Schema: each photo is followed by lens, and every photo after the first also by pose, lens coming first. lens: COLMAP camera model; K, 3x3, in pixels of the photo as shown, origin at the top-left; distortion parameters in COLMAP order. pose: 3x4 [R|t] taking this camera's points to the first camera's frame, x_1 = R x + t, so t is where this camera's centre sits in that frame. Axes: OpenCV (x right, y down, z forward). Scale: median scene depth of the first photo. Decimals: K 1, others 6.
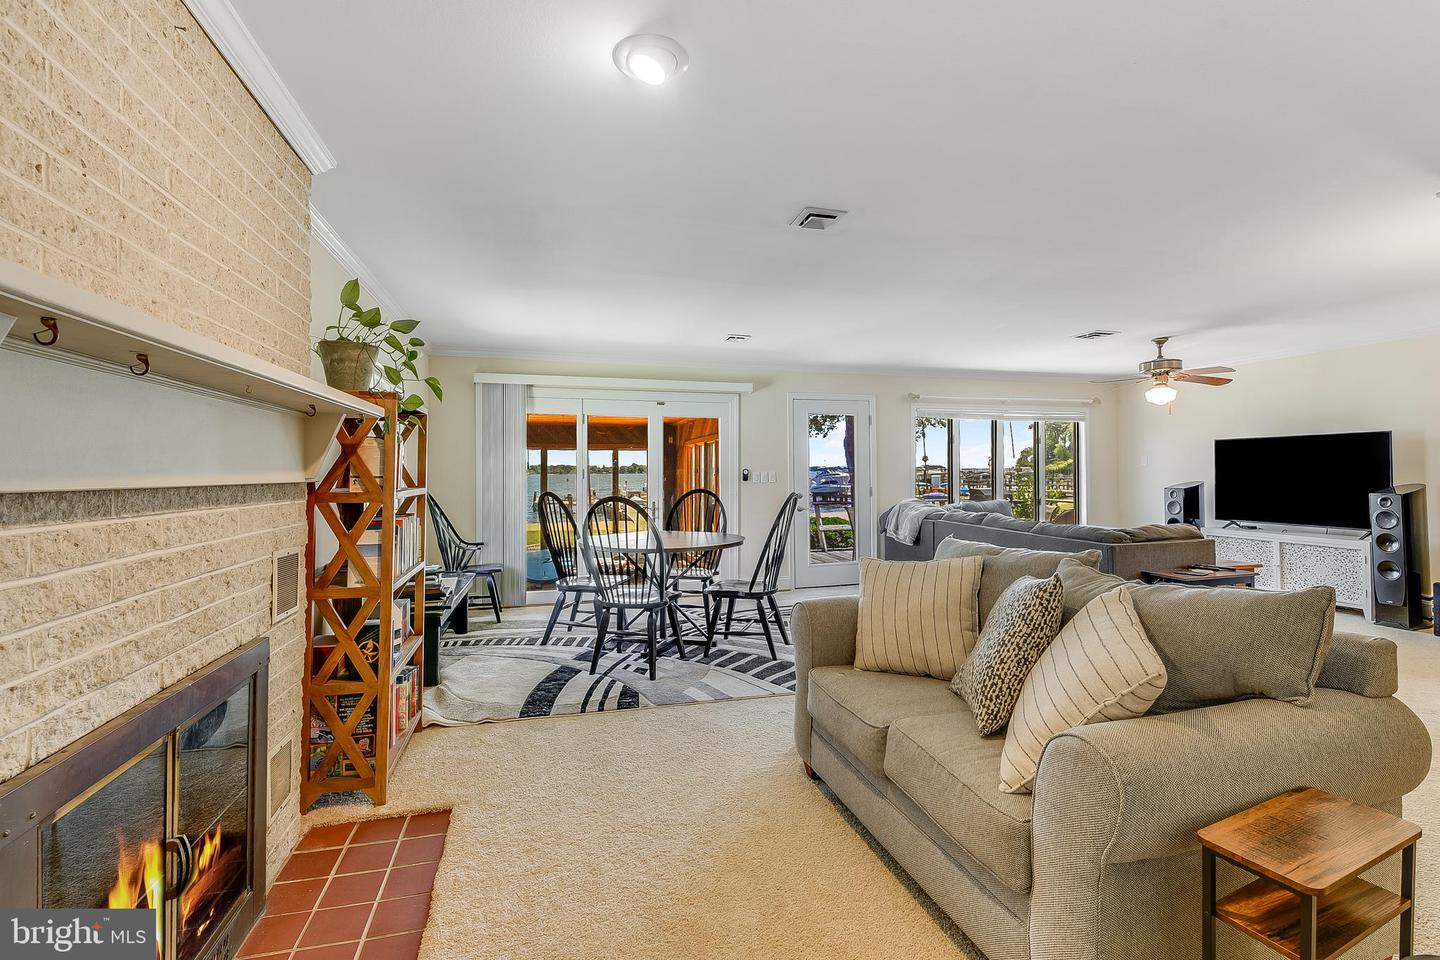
lens RADIAL K [[627.2, 0, 722.5], [0, 627.2, 476.5], [0, 0, 1]] dist [-0.001734, -0.000481]
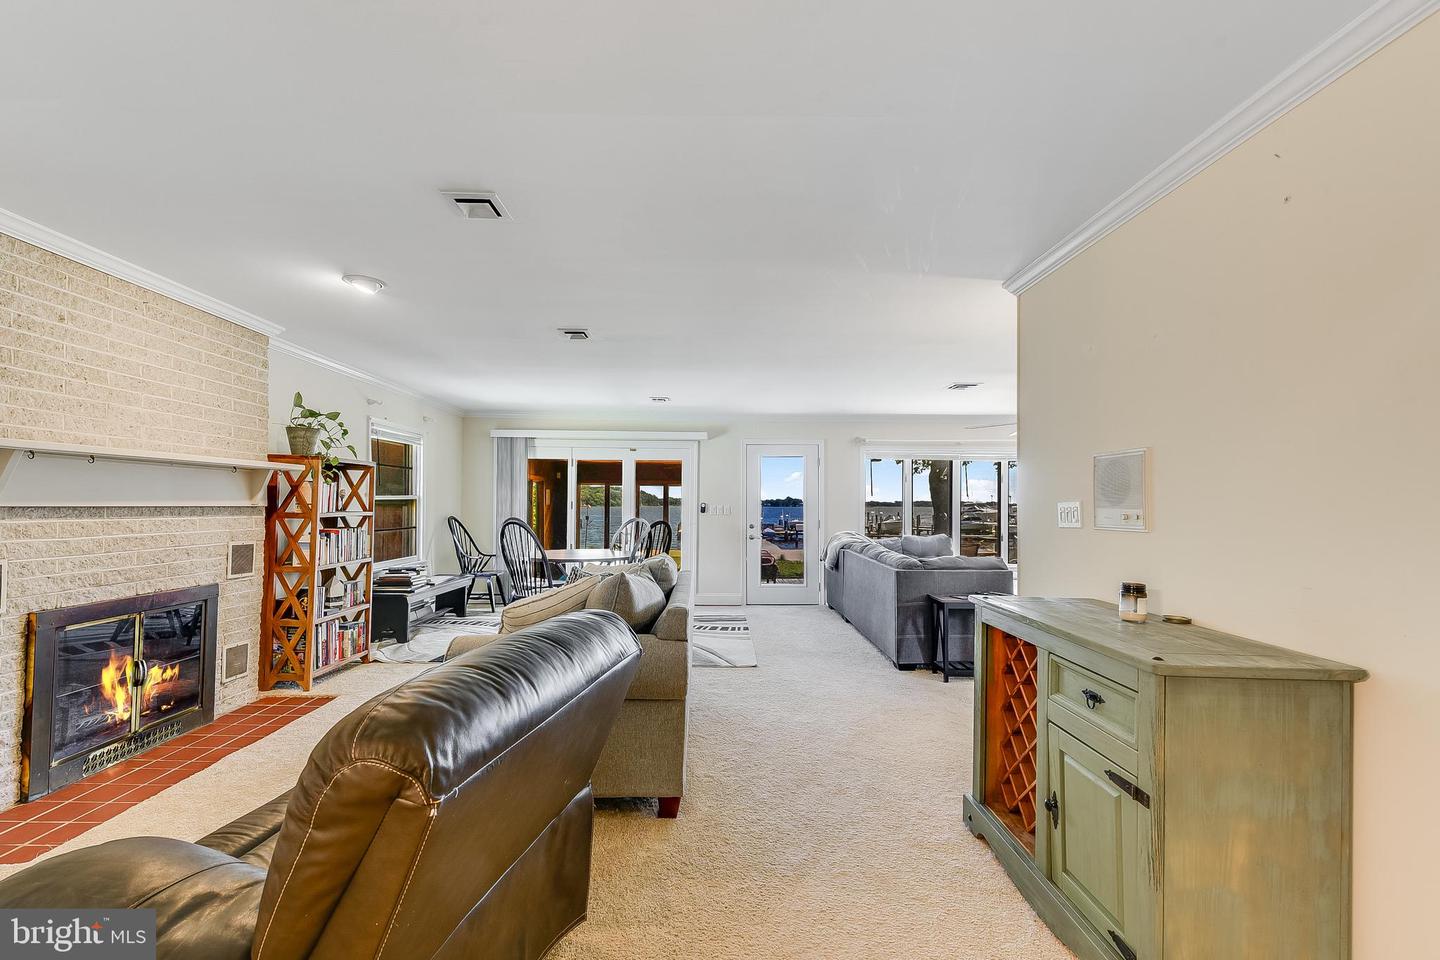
lens RADIAL K [[610.1, 0, 719.3], [0, 610.1, 507.9], [0, 0, 1]] dist [0.001974, 0.000359]
pose [[0.964257, 0.014687, -0.264561, 0.787227], [-0.015442, 0.999880, -0.000773, -0.003760], [0.264518, 0.004830, 0.964369, -0.267130]]
